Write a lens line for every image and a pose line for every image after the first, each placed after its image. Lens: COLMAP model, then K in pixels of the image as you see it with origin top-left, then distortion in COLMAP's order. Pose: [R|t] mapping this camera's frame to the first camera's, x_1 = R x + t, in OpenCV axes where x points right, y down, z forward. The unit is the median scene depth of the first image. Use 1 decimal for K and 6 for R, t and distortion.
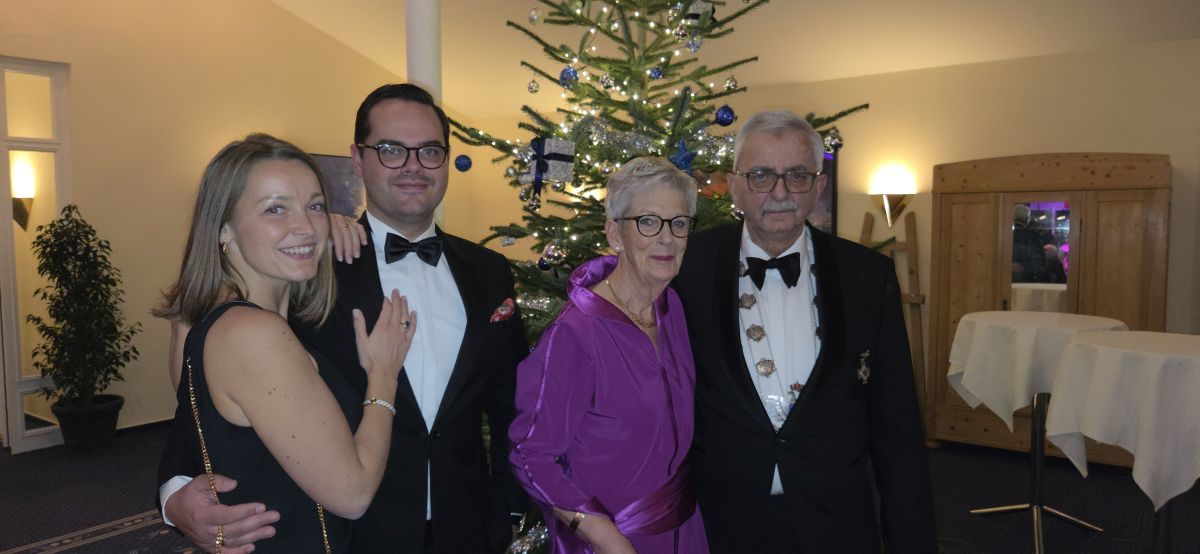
lens RADIAL K [[758.4, 0, 600.7], [0, 758.4, 266.3], [0, 0, 1]] dist [0.031409, -0.005260]
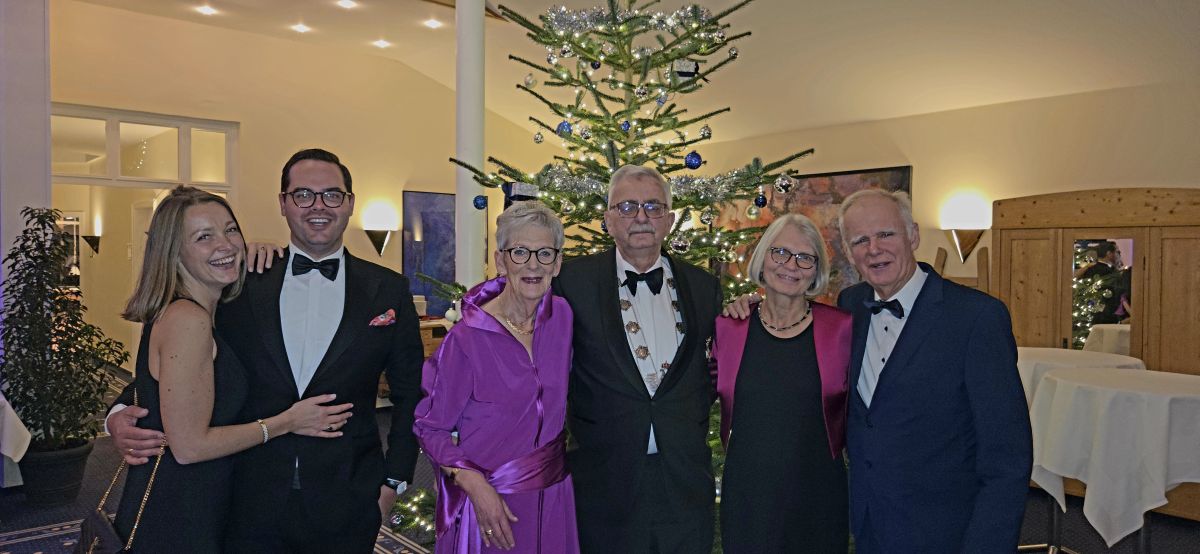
lens RADIAL K [[758.4, 0, 612.3], [0, 758.4, 266.4], [0, 0, 1]] dist [0.031409, -0.005260]
pose [[0.978946, 0.014597, -0.203596, 0.270838], [-0.023270, 0.998918, -0.040271, 0.008474], [0.202788, 0.044161, 0.978226, -0.125141]]
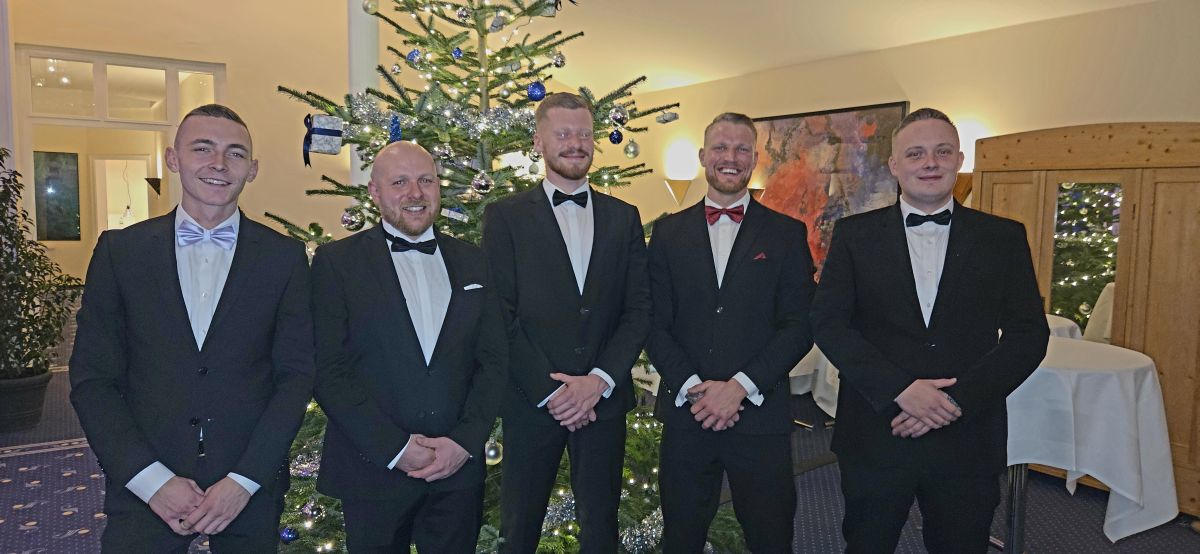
lens RADIAL K [[758.4, 0, 606.6], [0, 758.4, 282.0], [0, 0, 1]] dist [0.031409, -0.005260]
pose [[0.939723, 0.056168, -0.337293, 0.603544], [-0.040605, 0.997767, 0.053025, 0.002784], [0.339518, -0.036133, 0.939905, 0.044916]]
